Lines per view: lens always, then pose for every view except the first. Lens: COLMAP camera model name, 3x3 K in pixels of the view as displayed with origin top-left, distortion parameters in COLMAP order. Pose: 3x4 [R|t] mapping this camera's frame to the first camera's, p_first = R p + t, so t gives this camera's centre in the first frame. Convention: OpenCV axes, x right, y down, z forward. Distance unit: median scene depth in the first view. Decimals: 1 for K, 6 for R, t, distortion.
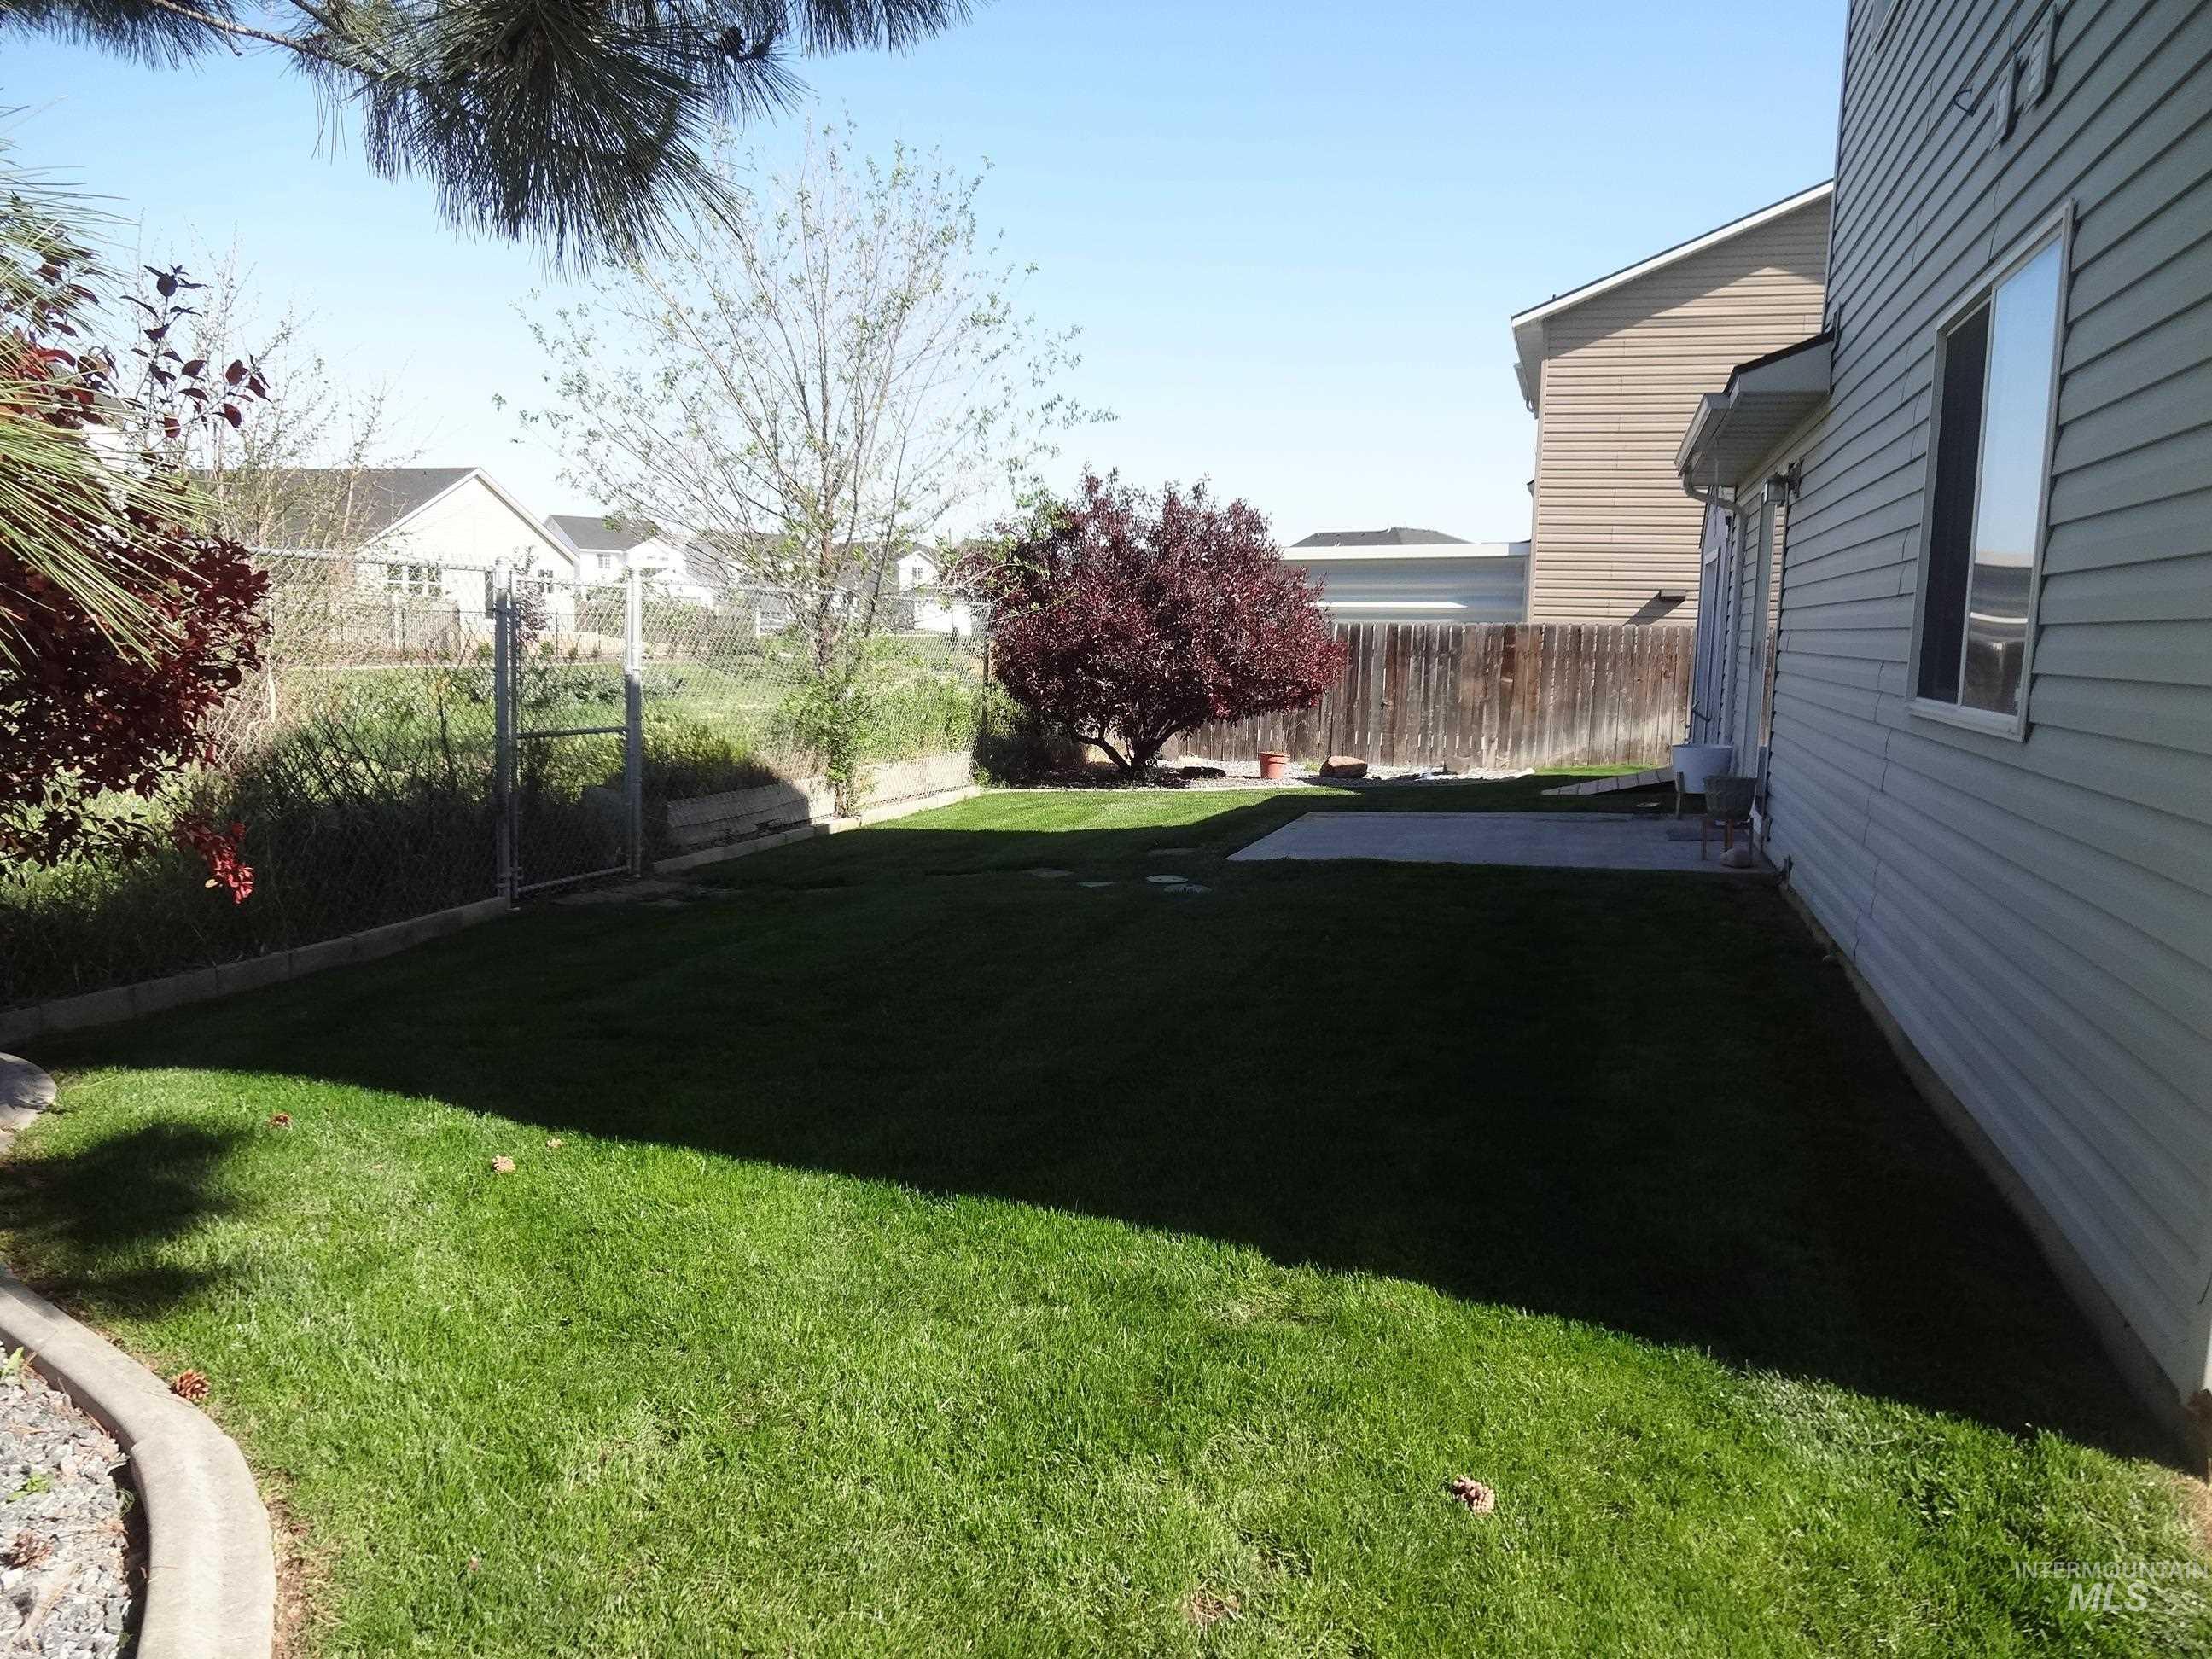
lens RADIAL K [[1628.3, 0, 1106.0], [0, 1628.3, 829.5], [0, 0, 1]] dist [-0.011897, 0.002910]
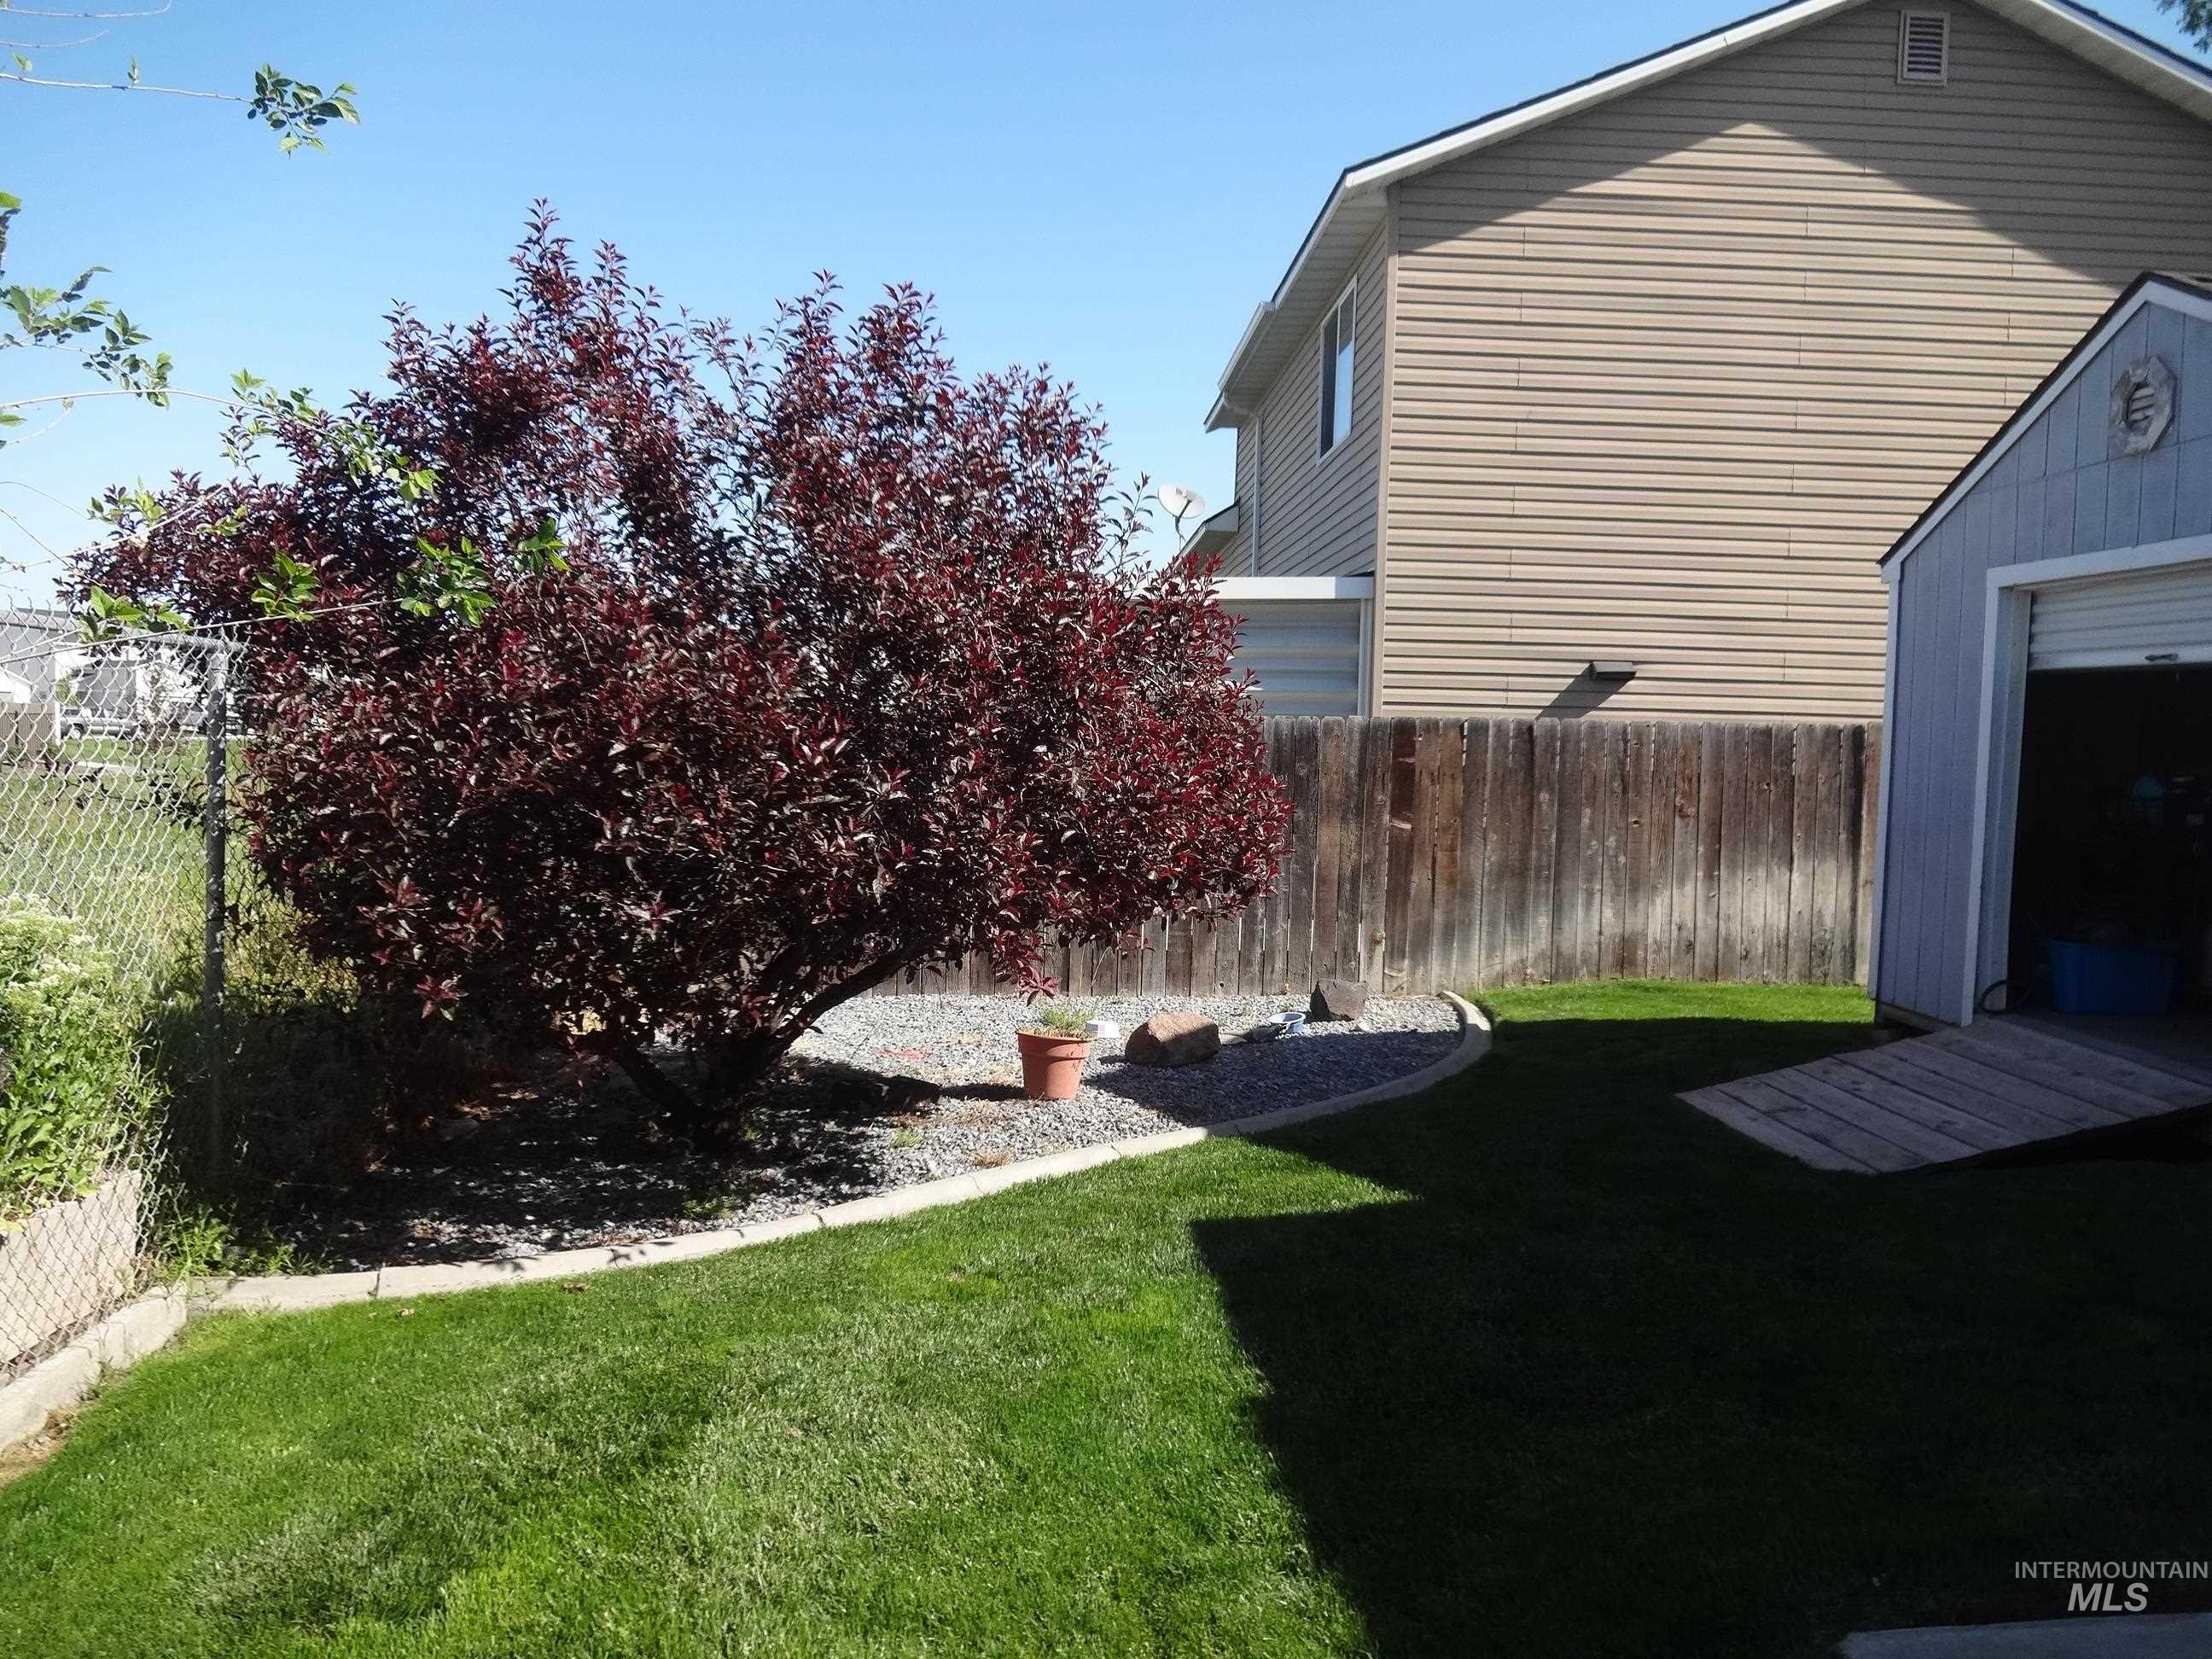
lens RADIAL K [[1625.2, 0, 1106.0], [0, 1625.2, 829.5], [0, 0, 1]] dist [0.003637, 0.002482]
pose [[0.944697, -0.018531, 0.327422, -0.014859], [0.038246, 0.997815, -0.053876, -0.066076], [-0.325708, 0.063419, 0.943341, 0.540027]]
